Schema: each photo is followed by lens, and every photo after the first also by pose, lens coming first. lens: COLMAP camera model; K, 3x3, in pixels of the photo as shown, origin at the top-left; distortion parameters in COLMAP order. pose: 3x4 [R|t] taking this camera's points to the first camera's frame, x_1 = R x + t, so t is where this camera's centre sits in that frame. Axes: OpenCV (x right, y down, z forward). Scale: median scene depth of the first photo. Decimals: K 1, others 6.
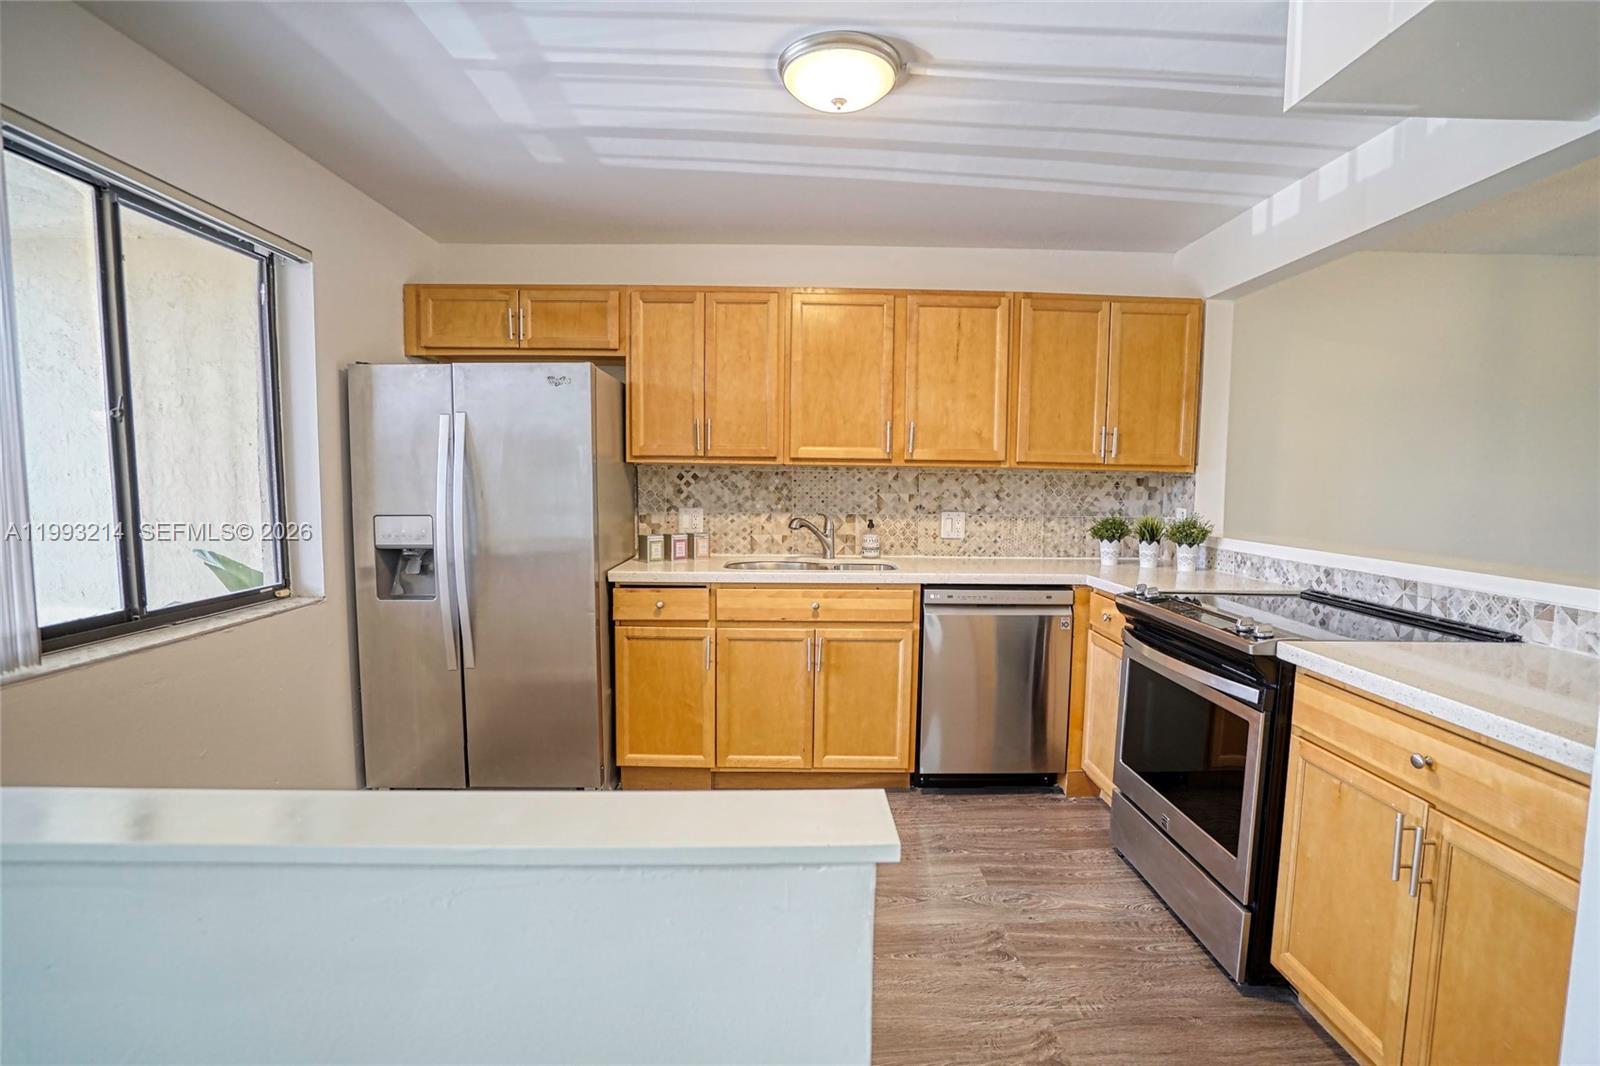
lens RADIAL K [[746.4, 0, 806.4], [0, 746.4, 531.7], [0, 0, 1]] dist [-0.068734, 0.028676]
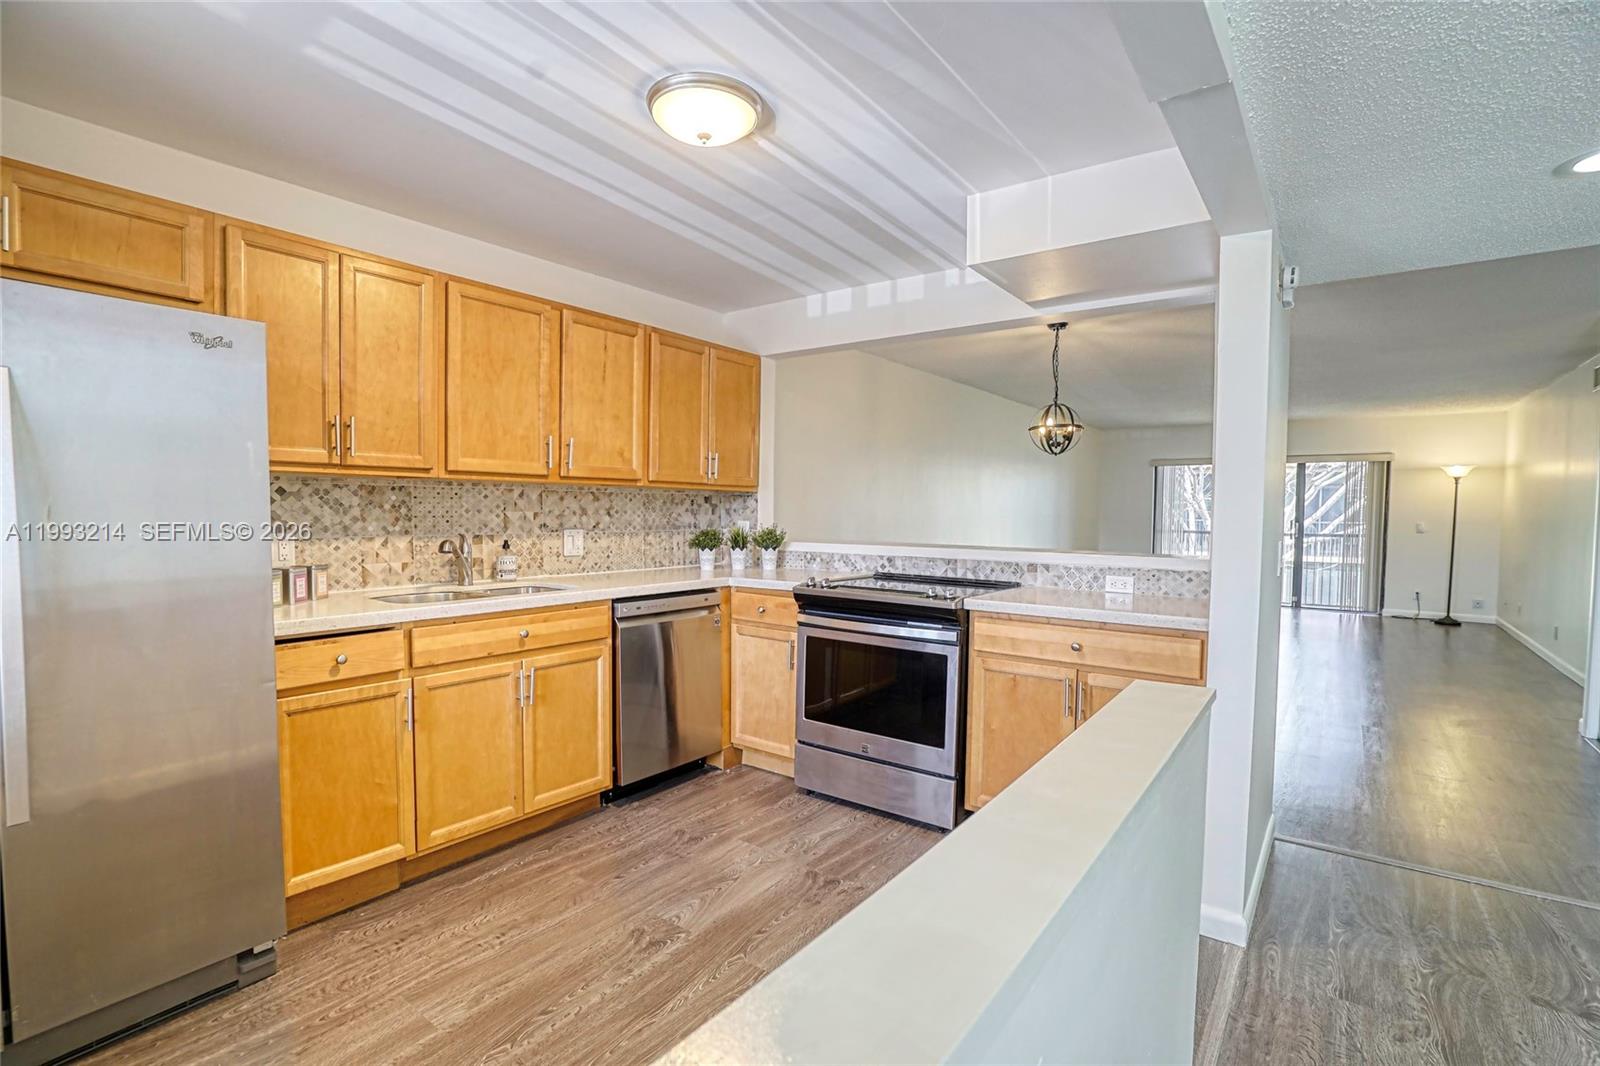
lens RADIAL K [[746.4, 0, 806.4], [0, 746.4, 531.7], [0, 0, 1]] dist [-0.068734, 0.028676]
pose [[0.608099, -0.028643, 0.793345, -0.448579], [0.054456, 0.998500, -0.005690, -0.000685], [-0.791992, 0.046662, 0.608746, 0.160785]]
